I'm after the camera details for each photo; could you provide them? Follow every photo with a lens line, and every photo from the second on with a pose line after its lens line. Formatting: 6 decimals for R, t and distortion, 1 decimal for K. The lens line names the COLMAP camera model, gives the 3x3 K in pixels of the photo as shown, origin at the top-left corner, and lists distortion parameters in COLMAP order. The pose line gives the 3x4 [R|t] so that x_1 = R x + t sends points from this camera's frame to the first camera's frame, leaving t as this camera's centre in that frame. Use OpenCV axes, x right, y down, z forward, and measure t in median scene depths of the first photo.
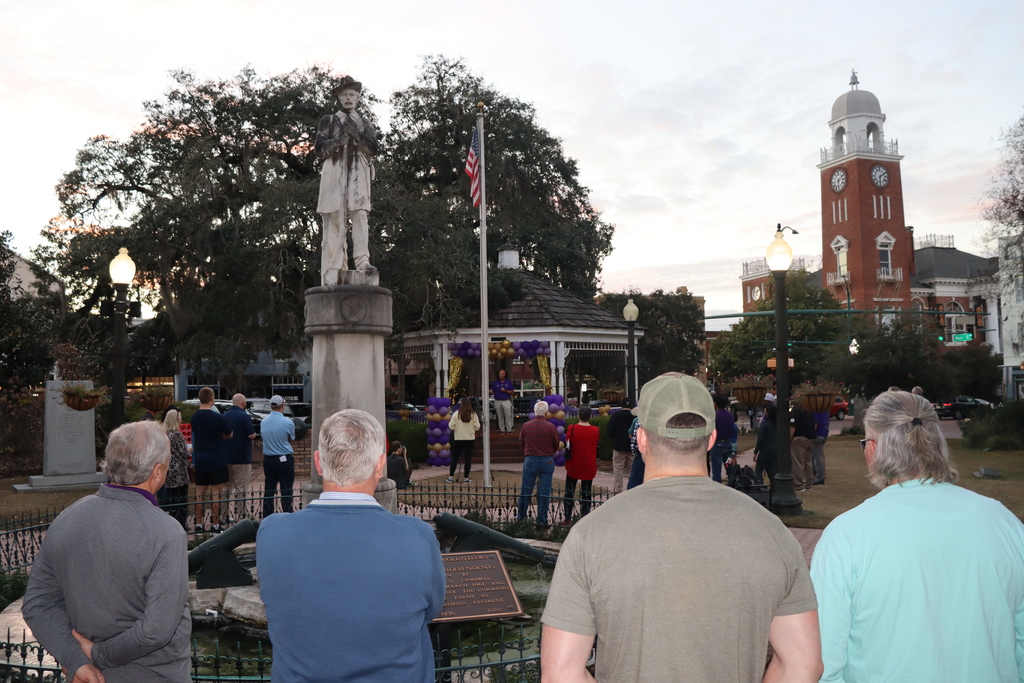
lens RADIAL K [[862.3, 0, 510.1], [0, 862.3, 343.2], [0, 0, 1]] dist [-0.131664, 0.054631]
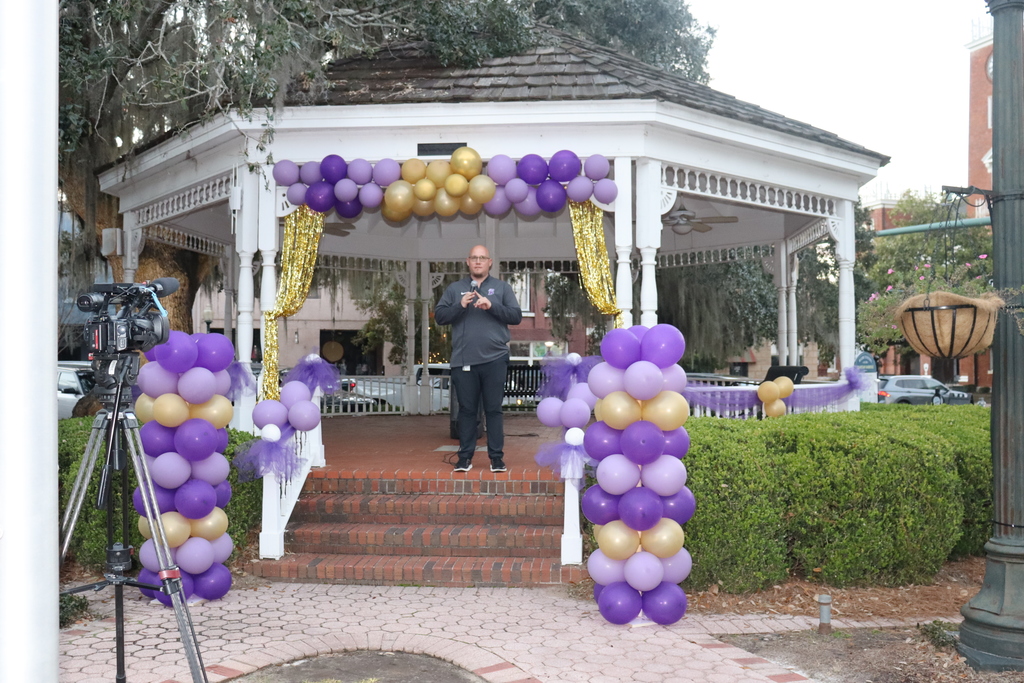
lens RADIAL K [[997.7, 0, 513.7], [0, 997.7, 349.9], [0, 0, 1]] dist [-0.103658, 0.000000]
pose [[0.999827, 0.015463, -0.010312, 0.016056], [-0.015064, 0.999176, 0.037685, 0.051487], [0.010886, -0.037523, 0.999236, 0.654926]]
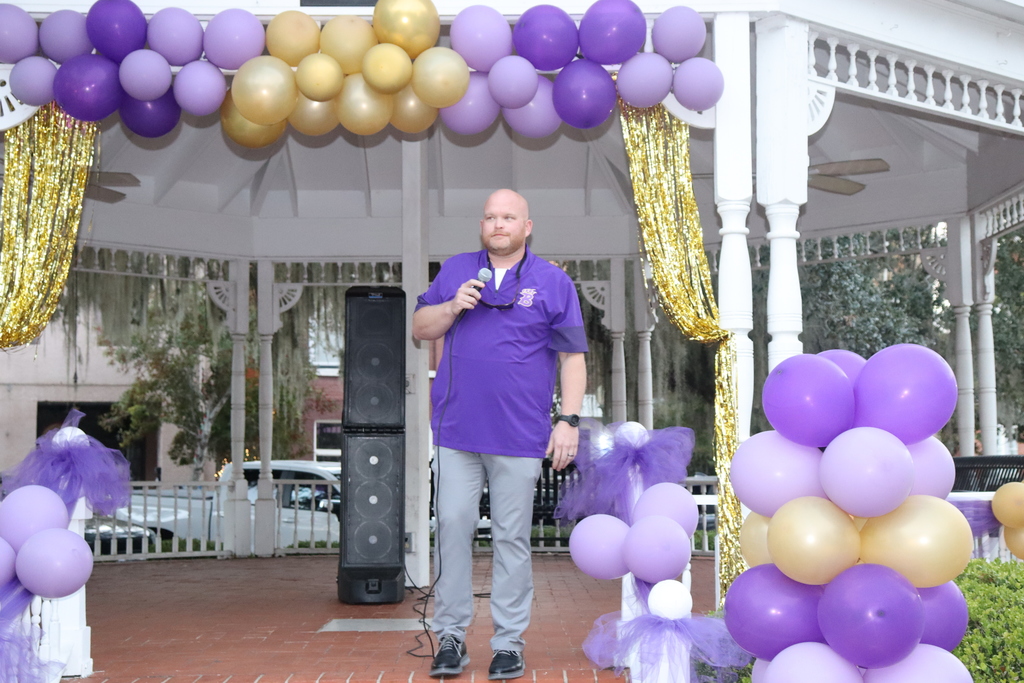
lens RADIAL K [[1717.8, 0, 507.7], [0, 1717.8, 358.0], [0, 0, 1]] dist [0.205754, 0.000000]
pose [[0.997746, 0.013582, 0.065719, -0.006016], [-0.012830, 0.999847, -0.011850, 0.058236], [-0.065870, 0.010981, 0.997768, 0.716092]]
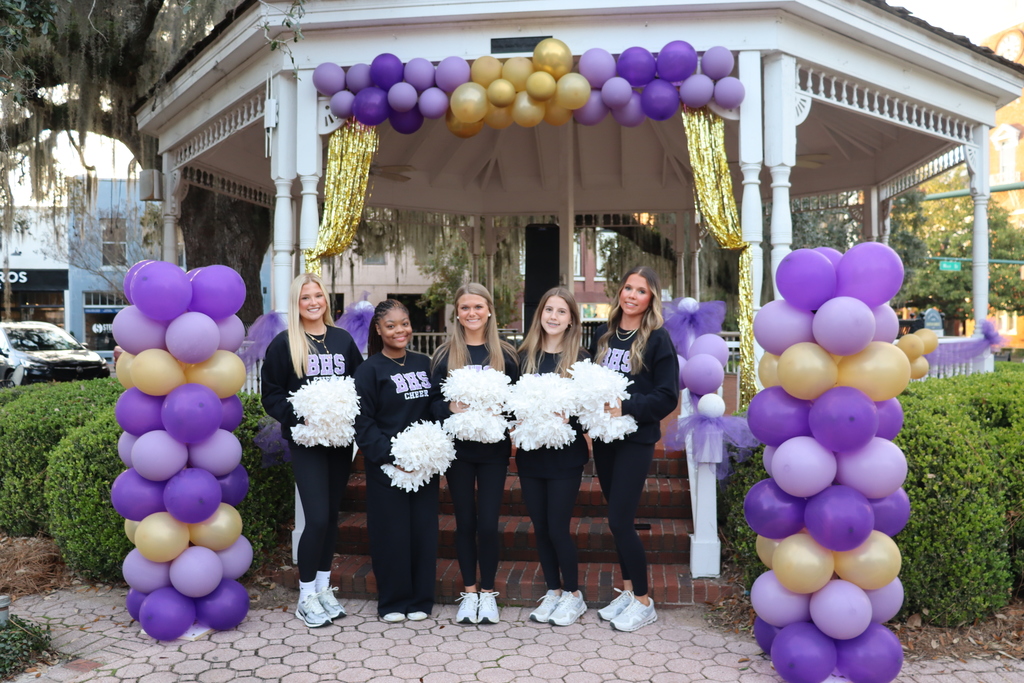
lens RADIAL K [[862.3, 0, 509.3], [0, 862.3, 358.4], [0, 0, 1]] dist [-0.131664, 0.054631]
pose [[0.997806, 0.014140, -0.064671, -0.000395], [-0.008374, 0.996034, 0.088574, 0.061370], [0.065667, -0.087839, 0.993968, 0.760004]]
